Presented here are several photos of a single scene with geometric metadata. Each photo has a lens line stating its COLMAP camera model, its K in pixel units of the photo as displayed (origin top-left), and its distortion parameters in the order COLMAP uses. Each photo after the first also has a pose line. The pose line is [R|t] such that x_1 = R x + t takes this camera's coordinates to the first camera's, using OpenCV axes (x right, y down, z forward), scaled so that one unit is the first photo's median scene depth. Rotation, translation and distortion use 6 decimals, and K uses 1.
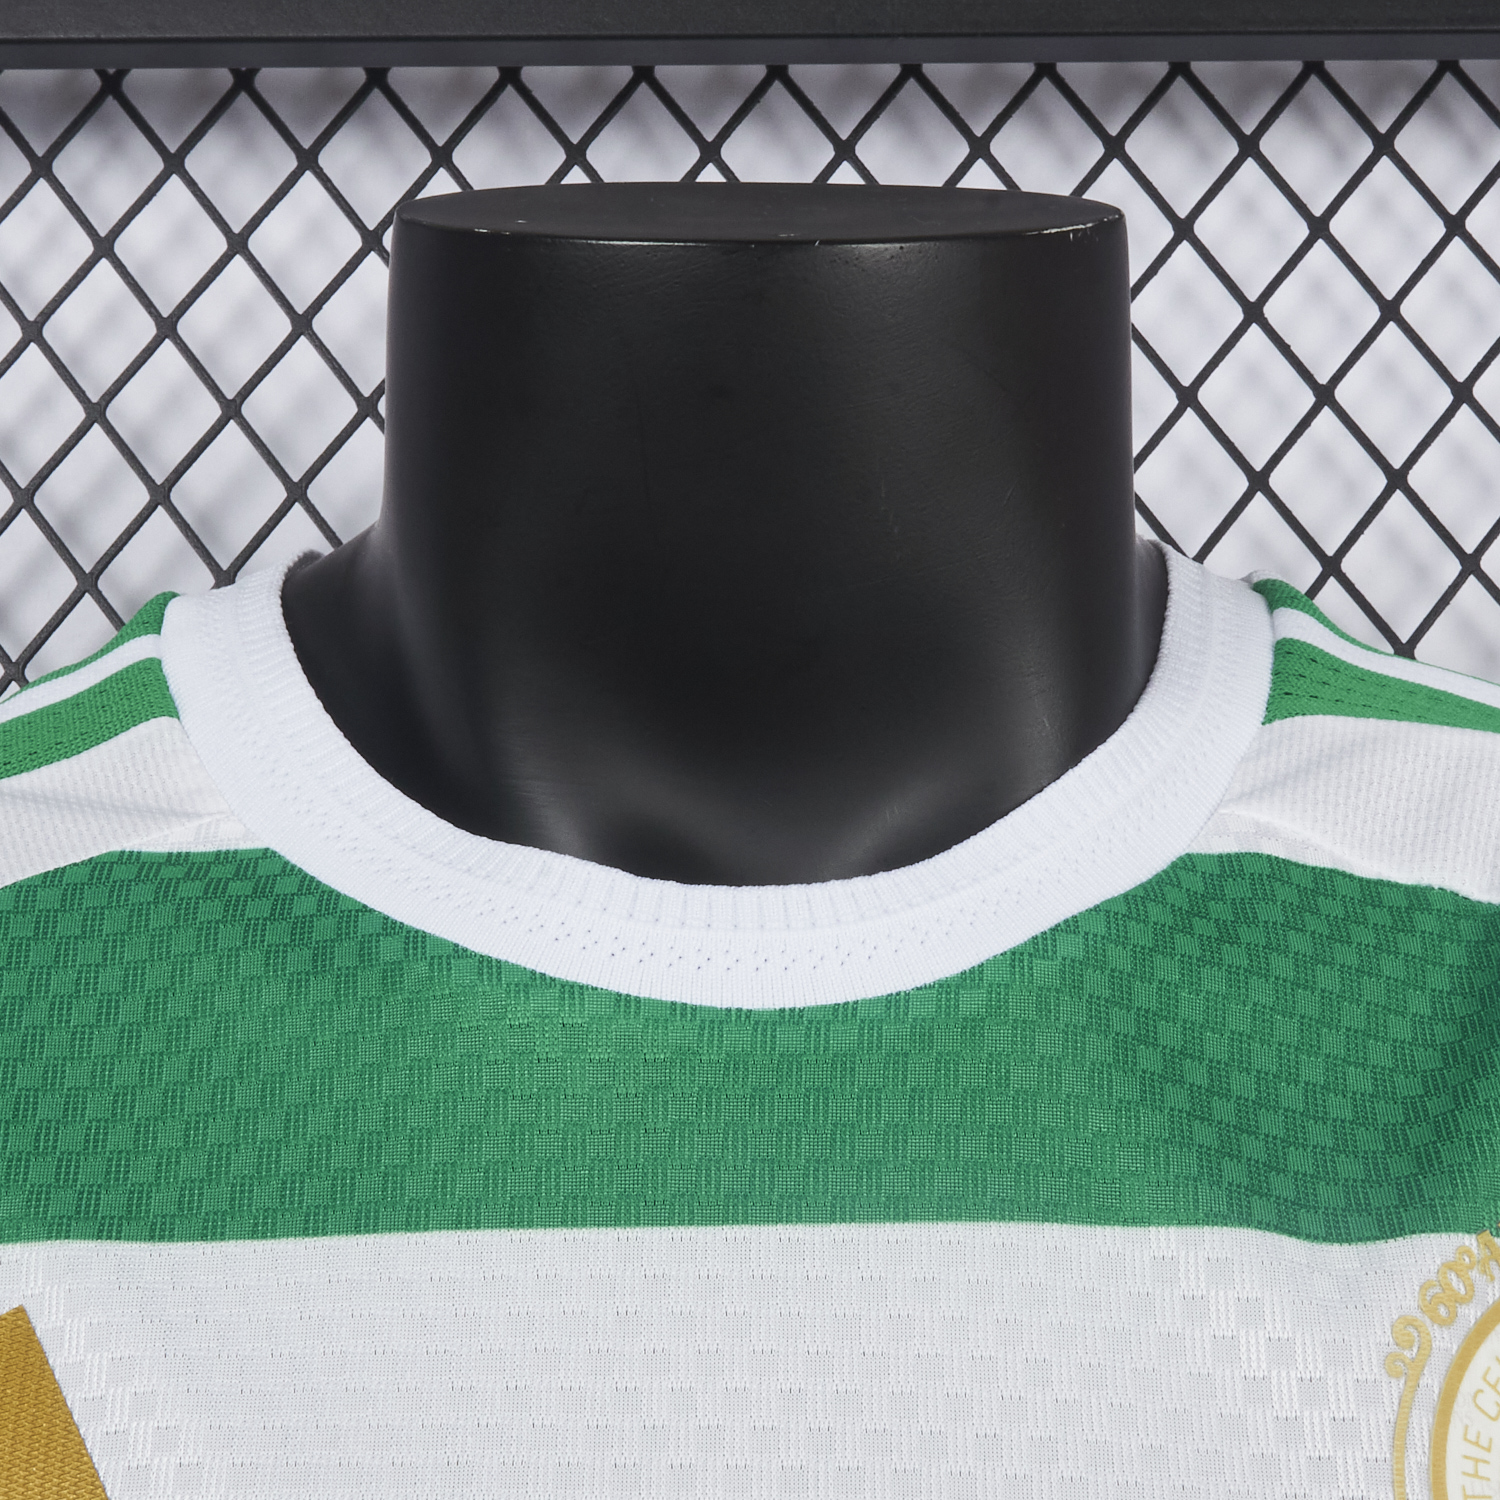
lens RADIAL K [[3370.8, 0, 750.0], [0, 3370.8, 750.0], [0, 0, 1]] dist [-0.019632, -0.373892]
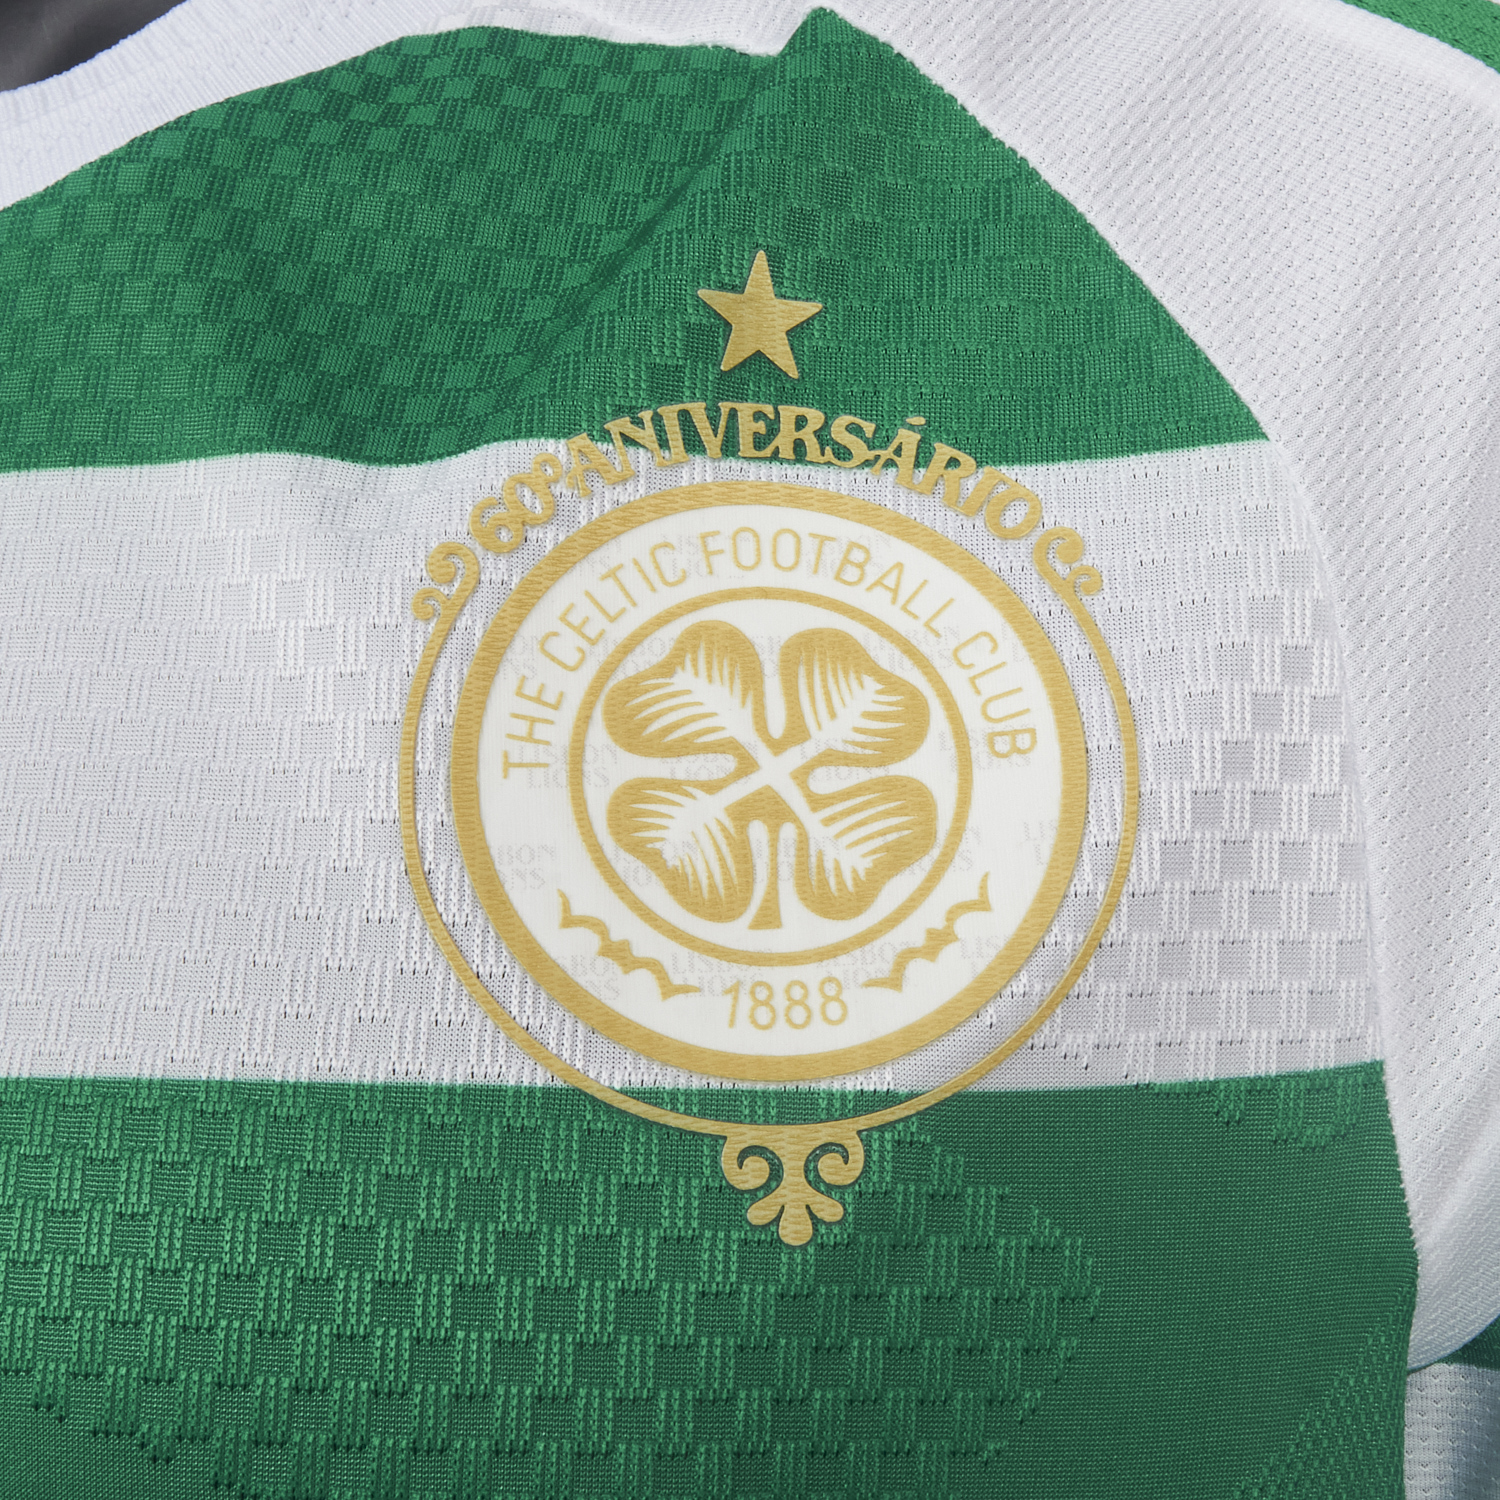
lens RADIAL K [[2803.0, 0, 749.1], [0, 2803.0, 773.0], [0, 0, 1]] dist [0.000092, -0.118395]
pose [[0.960369, -0.050985, -0.274030, 0.415411], [0.090644, 0.986817, 0.134072, 0.132298], [0.263581, -0.153598, 0.952330, 0.365815]]
